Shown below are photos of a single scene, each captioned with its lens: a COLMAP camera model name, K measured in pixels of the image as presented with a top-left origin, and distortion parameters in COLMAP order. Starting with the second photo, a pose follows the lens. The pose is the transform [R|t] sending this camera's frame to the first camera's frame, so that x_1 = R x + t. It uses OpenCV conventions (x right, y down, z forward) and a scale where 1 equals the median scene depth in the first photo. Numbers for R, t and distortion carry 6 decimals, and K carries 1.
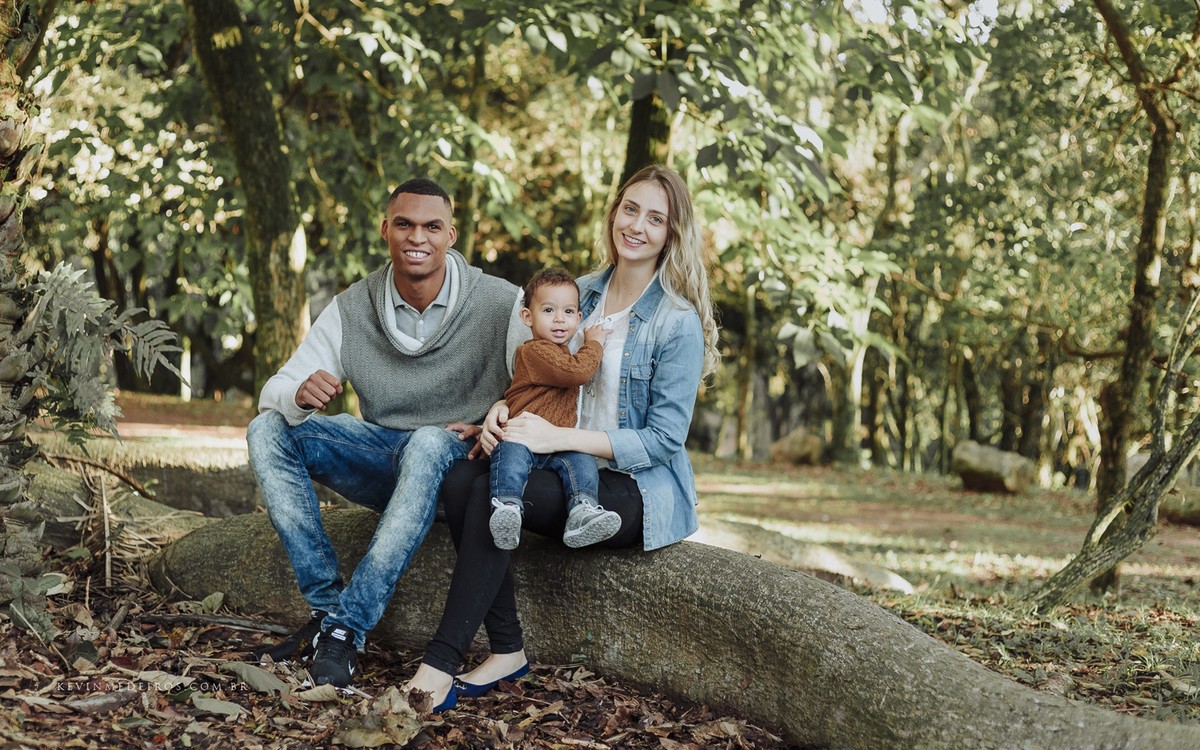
lens RADIAL K [[1735.9, 0, 600.3], [0, 1735.9, 375.5], [0, 0, 1]] dist [0.004040, 0.002046]
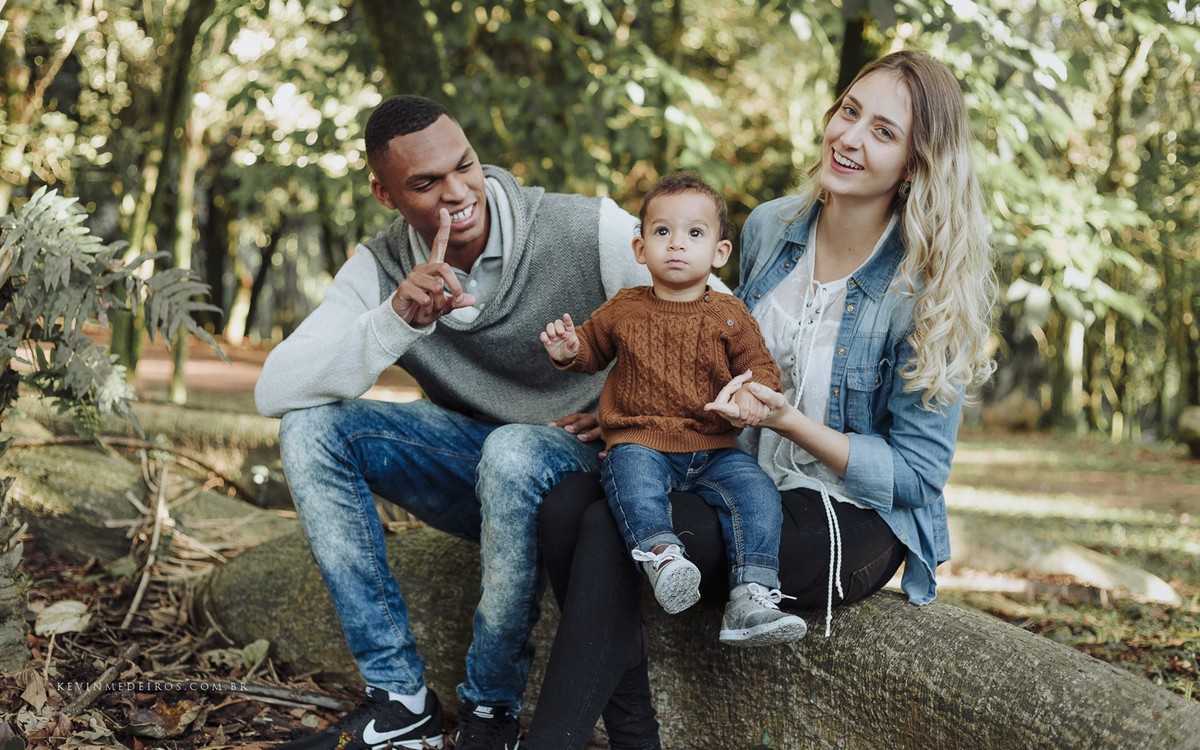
lens RADIAL K [[1715.6, 0, 598.4], [0, 1715.6, 340.9], [0, 0, 1]] dist [0.031276, -0.011002]
pose [[0.992427, 0.001199, -0.122831, 0.004280], [-0.001112, 0.999999, 0.000773, -0.000824], [0.122832, -0.000631, 0.992427, 0.137816]]
